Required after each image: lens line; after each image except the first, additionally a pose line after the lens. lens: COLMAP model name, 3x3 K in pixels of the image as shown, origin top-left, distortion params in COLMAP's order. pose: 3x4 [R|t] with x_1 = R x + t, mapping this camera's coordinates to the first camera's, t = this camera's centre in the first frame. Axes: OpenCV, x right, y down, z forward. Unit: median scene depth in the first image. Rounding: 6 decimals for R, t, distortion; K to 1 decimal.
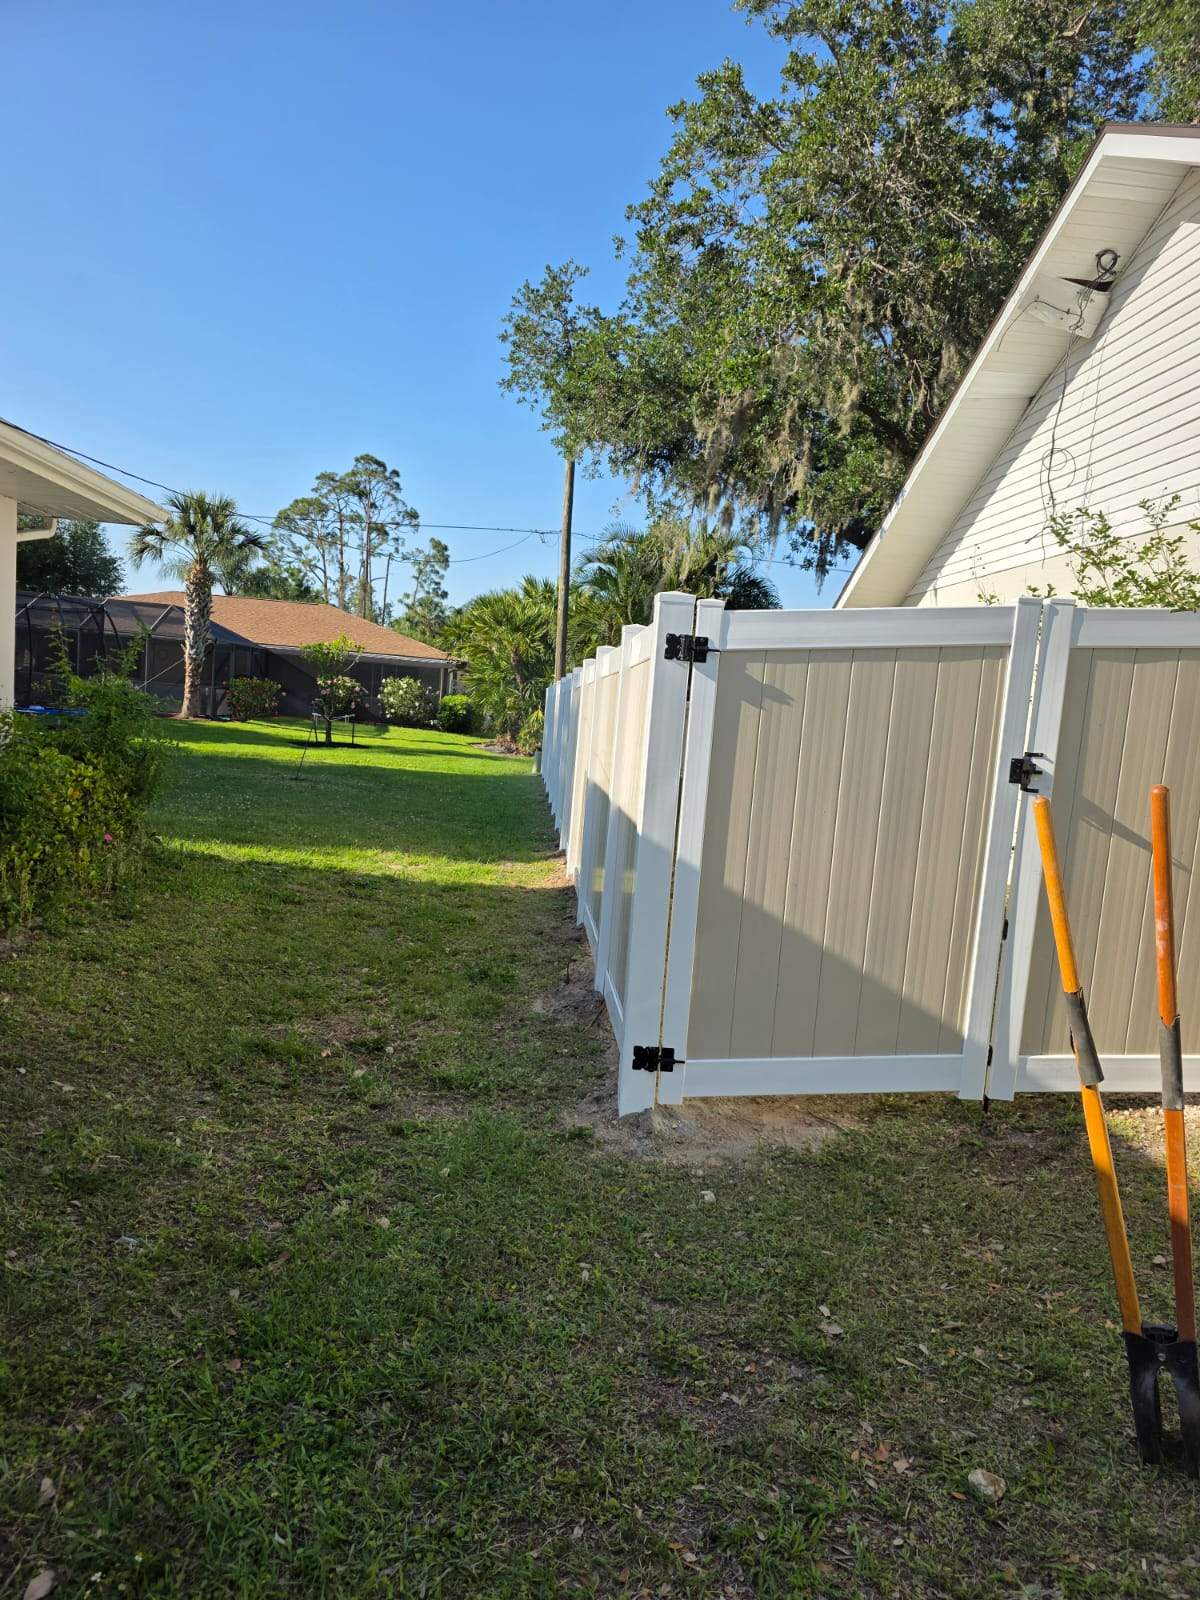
lens RADIAL K [[1108.5, 0, 608.3], [0, 1108.5, 837.2], [0, 0, 1]] dist [0.074606, -0.086002]
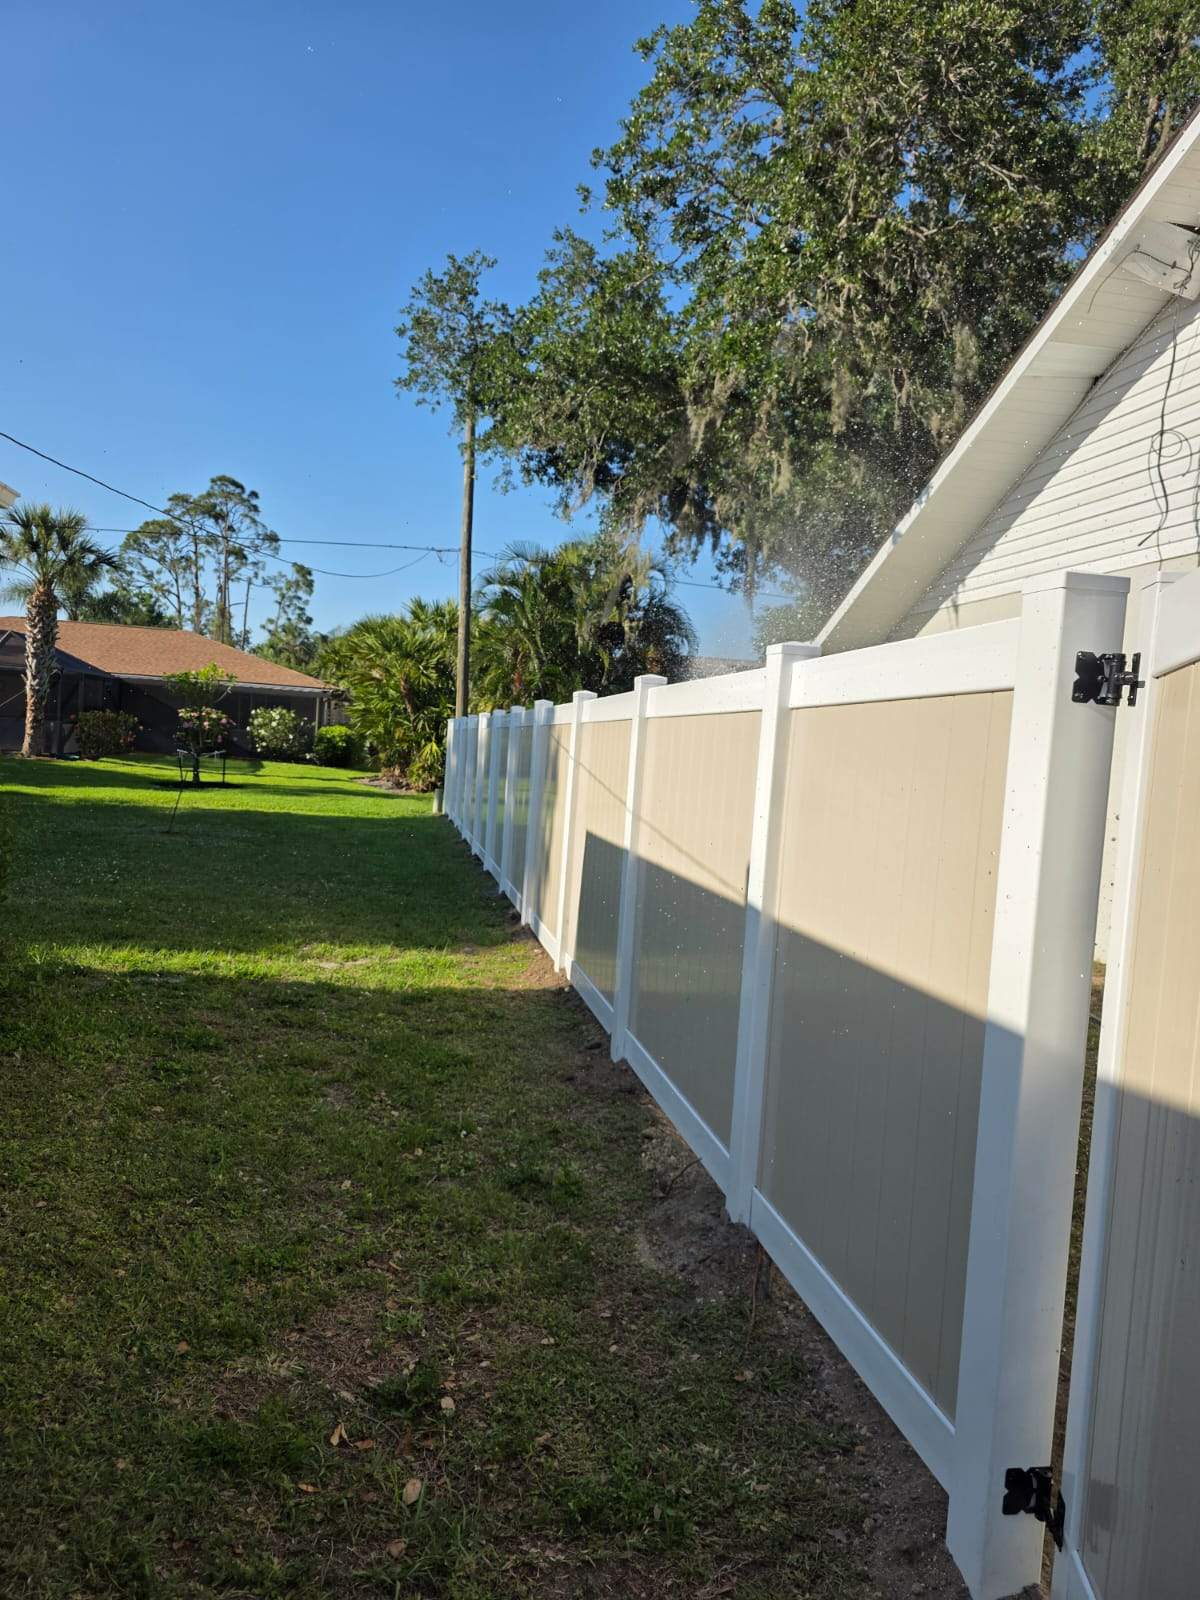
lens RADIAL K [[1113.5, 0, 601.0], [0, 1113.5, 818.9], [0, 0, 1]] dist [0.073848, -0.096602]
pose [[0.993522, -0.021170, 0.111649, -0.031156], [0.025570, 0.998946, -0.038130, -0.013528], [-0.110724, 0.040738, 0.993016, 0.074524]]
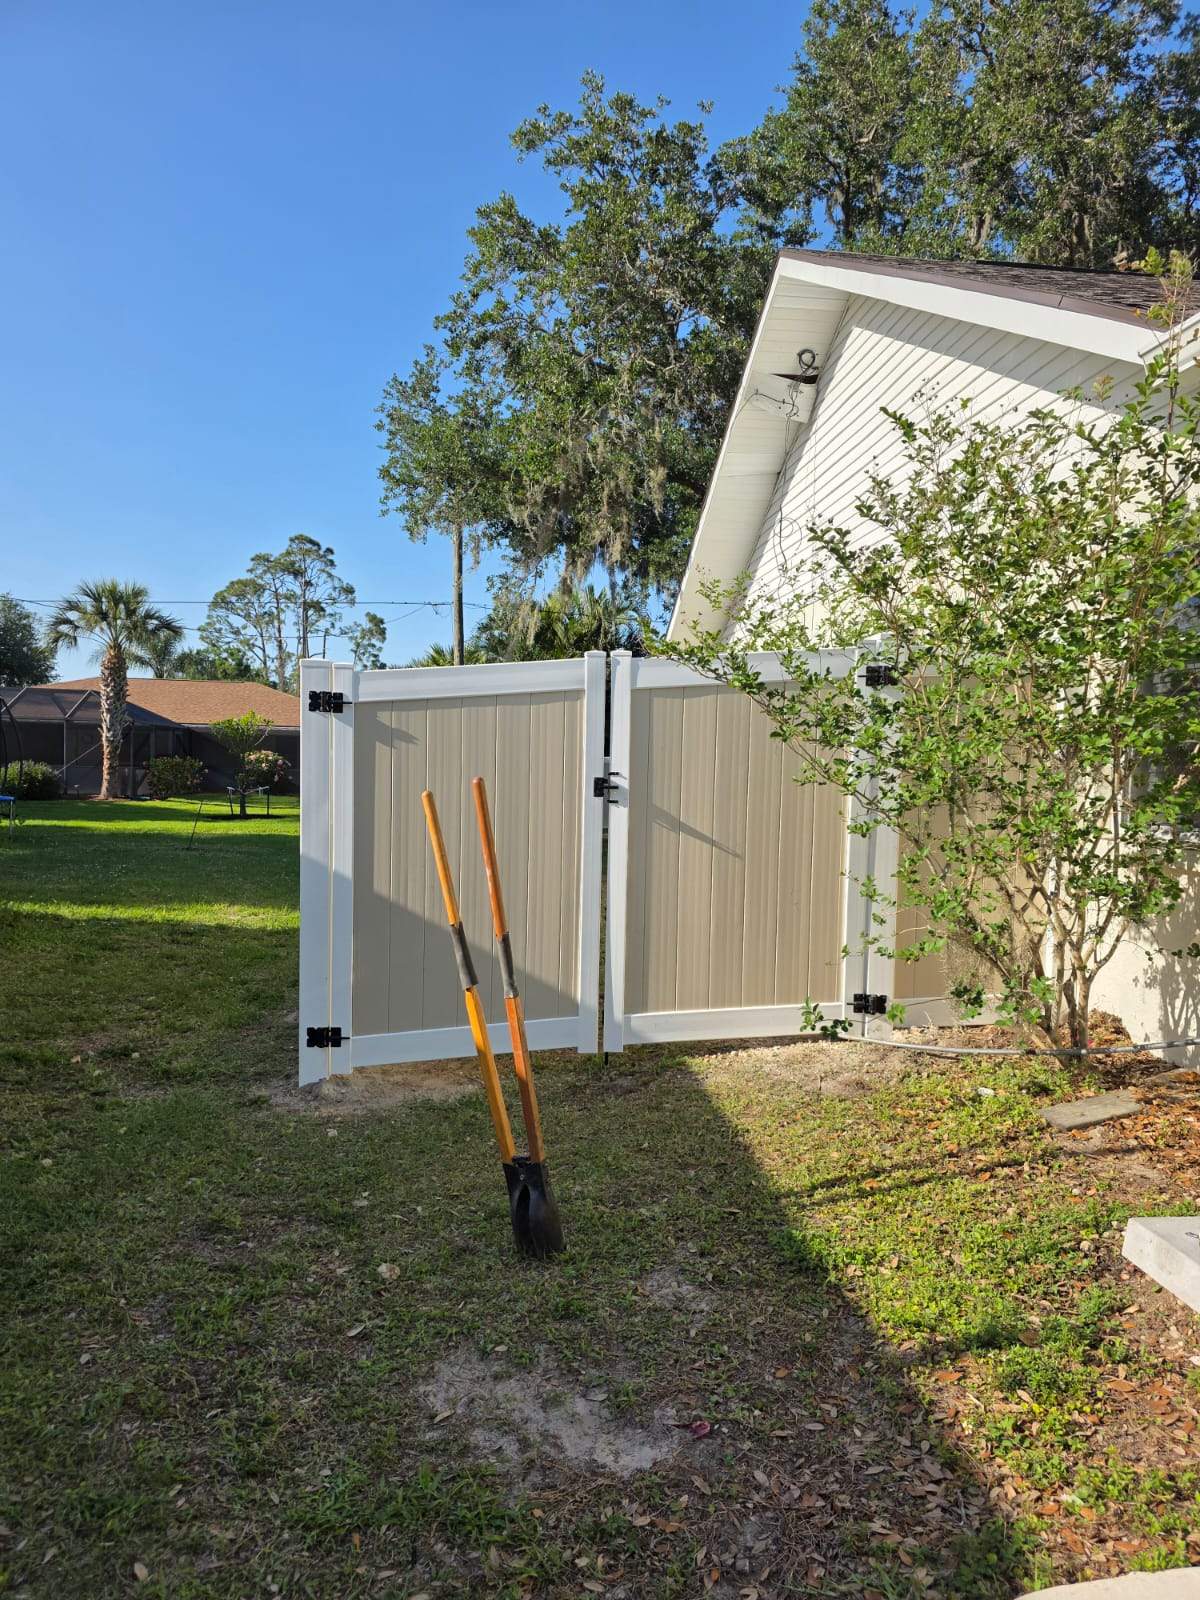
lens RADIAL K [[1108.5, 0, 608.3], [0, 1108.5, 837.2], [0, 0, 1]] dist [0.074606, -0.086002]
pose [[0.997826, -0.055387, 0.035726, 0.046595], [0.057232, 0.996960, -0.052872, 0.009181], [-0.032689, 0.054801, 0.997962, -0.035568]]
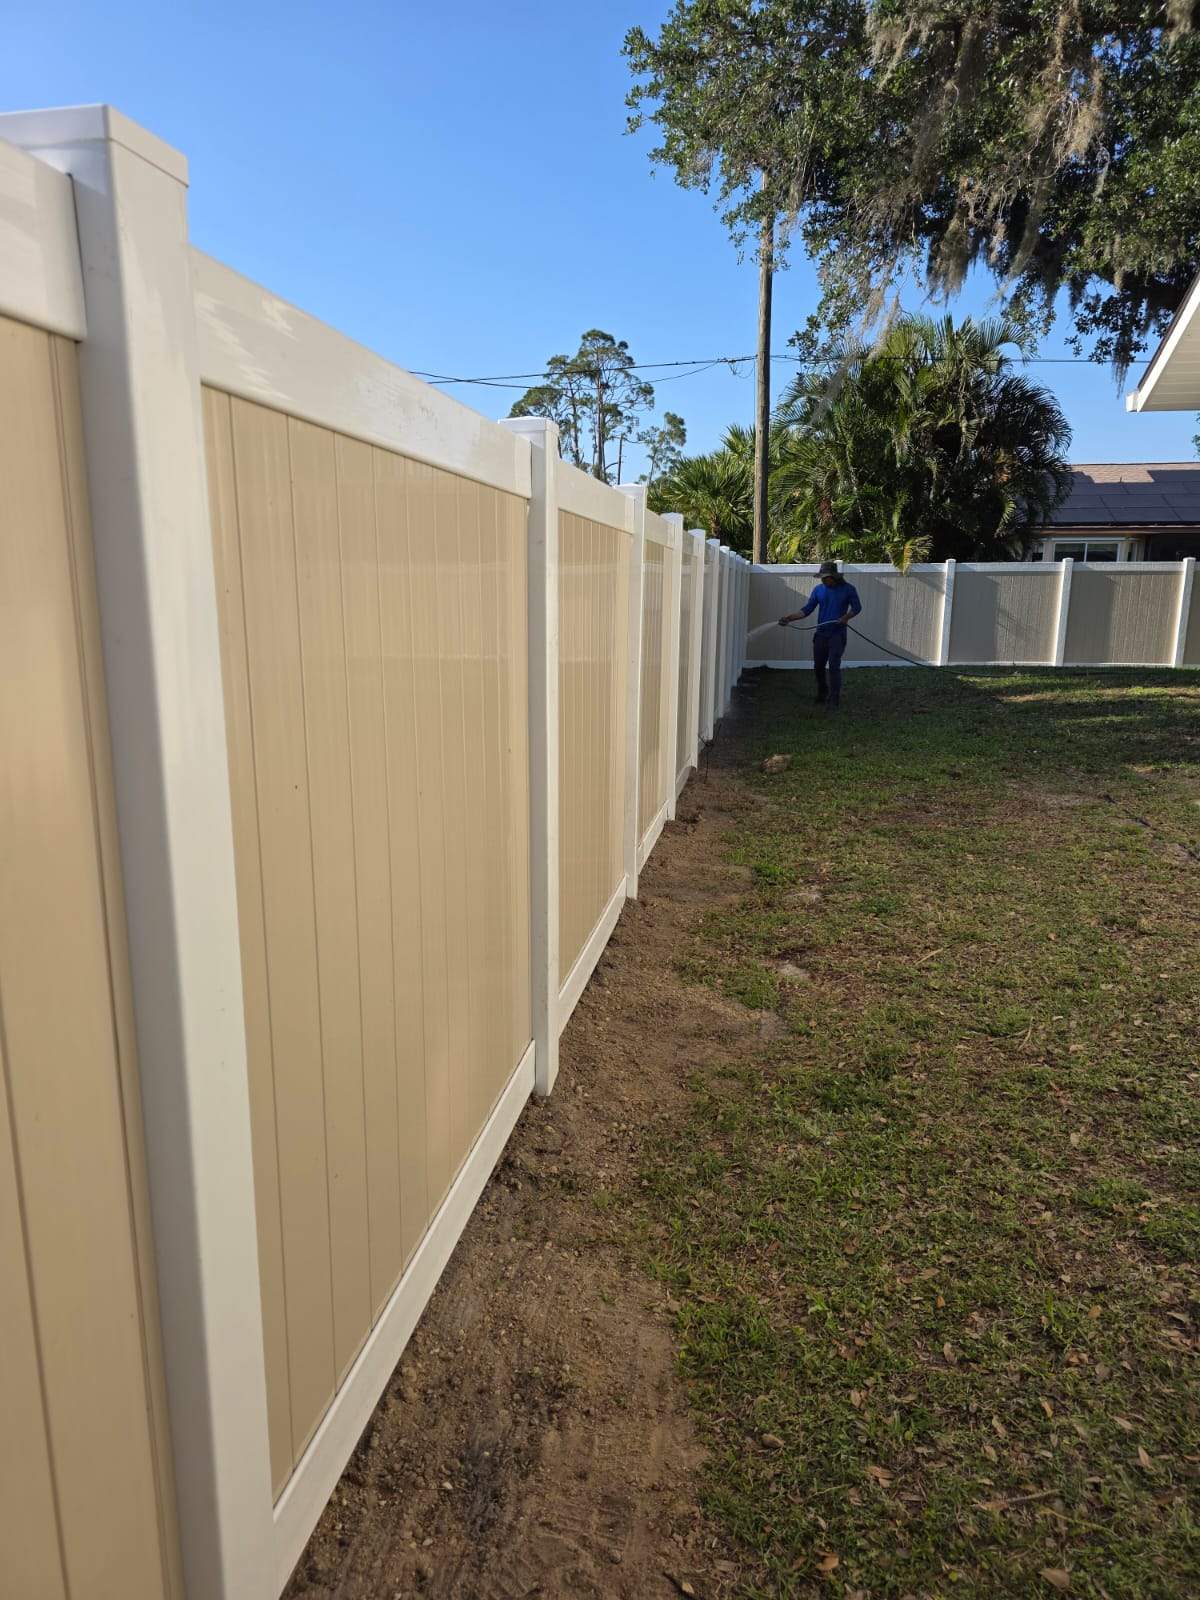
lens RADIAL K [[1121.7, 0, 600.0], [0, 1121.7, 800.0], [0, 0, 1]] dist [0.071090, -0.003352]
pose [[0.969546, -0.031611, -0.242861, 0.029807], [0.047834, 0.996979, 0.061195, -0.015719], [0.240193, -0.070949, 0.968129, 0.157195]]
